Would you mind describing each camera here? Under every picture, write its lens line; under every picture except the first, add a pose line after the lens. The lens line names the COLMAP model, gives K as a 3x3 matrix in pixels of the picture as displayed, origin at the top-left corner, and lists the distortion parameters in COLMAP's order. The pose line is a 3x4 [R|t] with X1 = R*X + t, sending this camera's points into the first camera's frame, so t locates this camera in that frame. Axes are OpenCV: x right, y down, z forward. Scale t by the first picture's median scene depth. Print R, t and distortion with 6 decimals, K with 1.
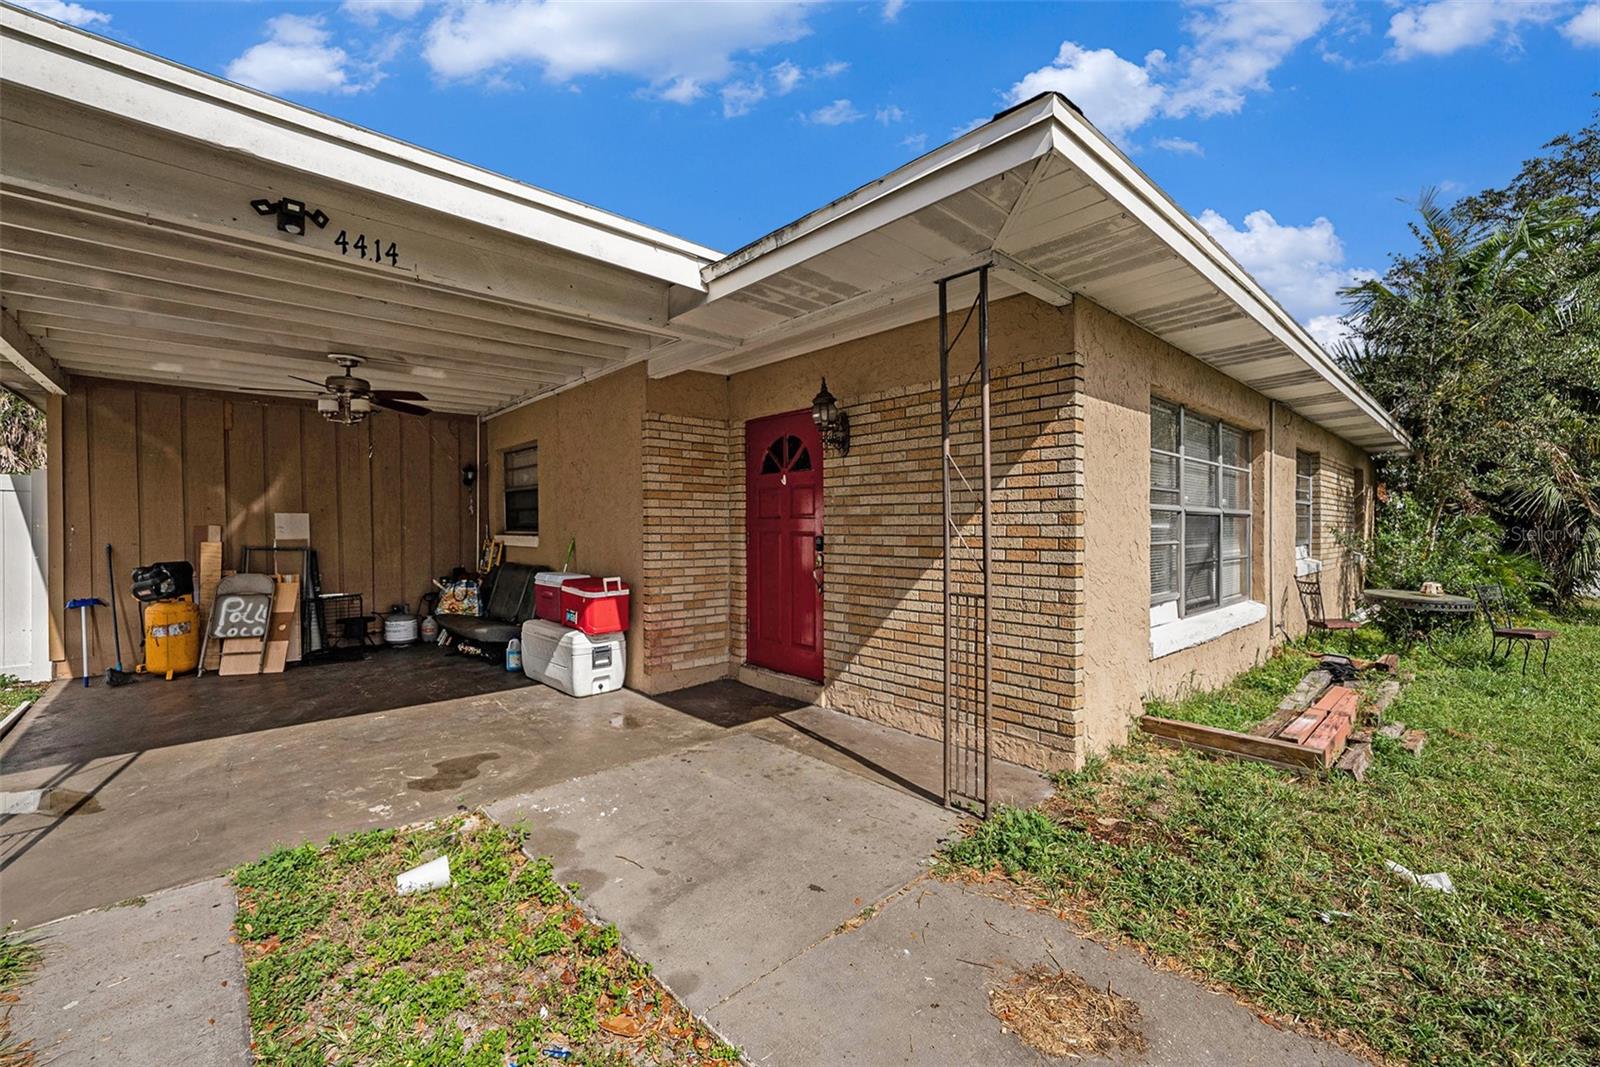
lens RADIAL K [[664.3, 0, 757.2], [0, 664.3, 554.4], [0, 0, 1]] dist [-0.009431, 0.003828]
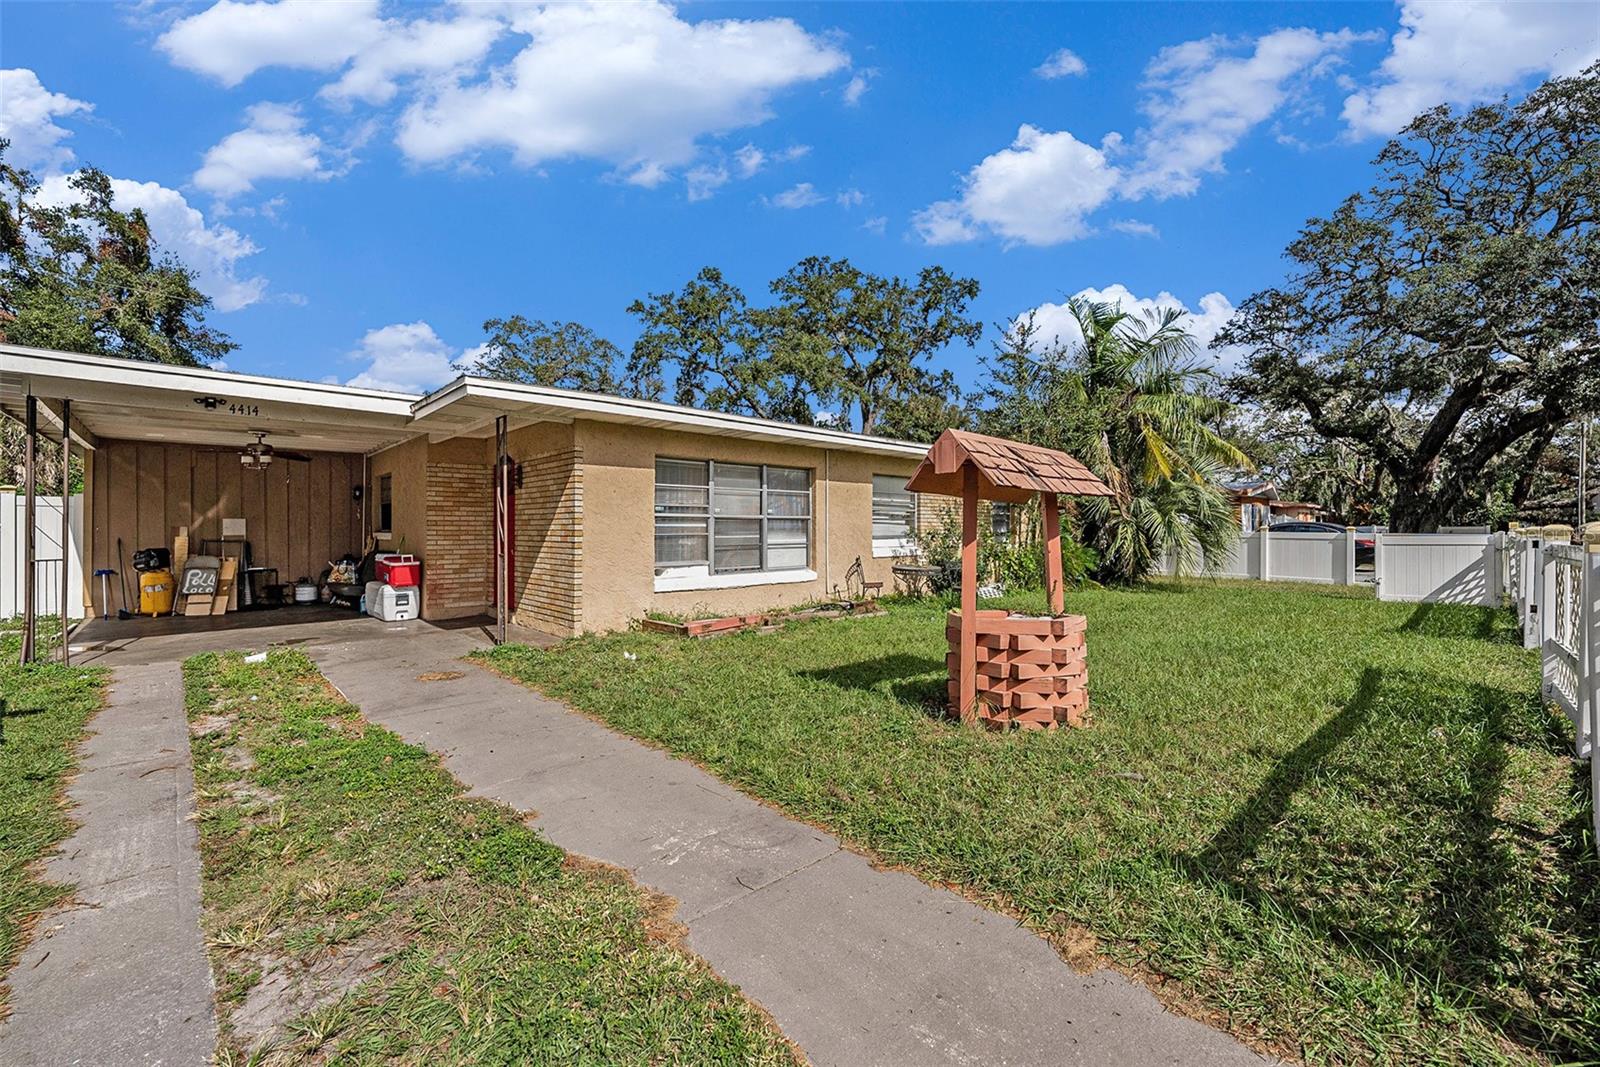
lens RADIAL K [[664.3, 0, 760.8], [0, 664.3, 544.5], [0, 0, 1]] dist [-0.009431, 0.003828]
pose [[0.999828, -0.002798, 0.018358, 0.611332], [0.003143, 0.999818, -0.018800, 0.038410], [-0.018302, 0.018854, 0.999655, -0.700247]]
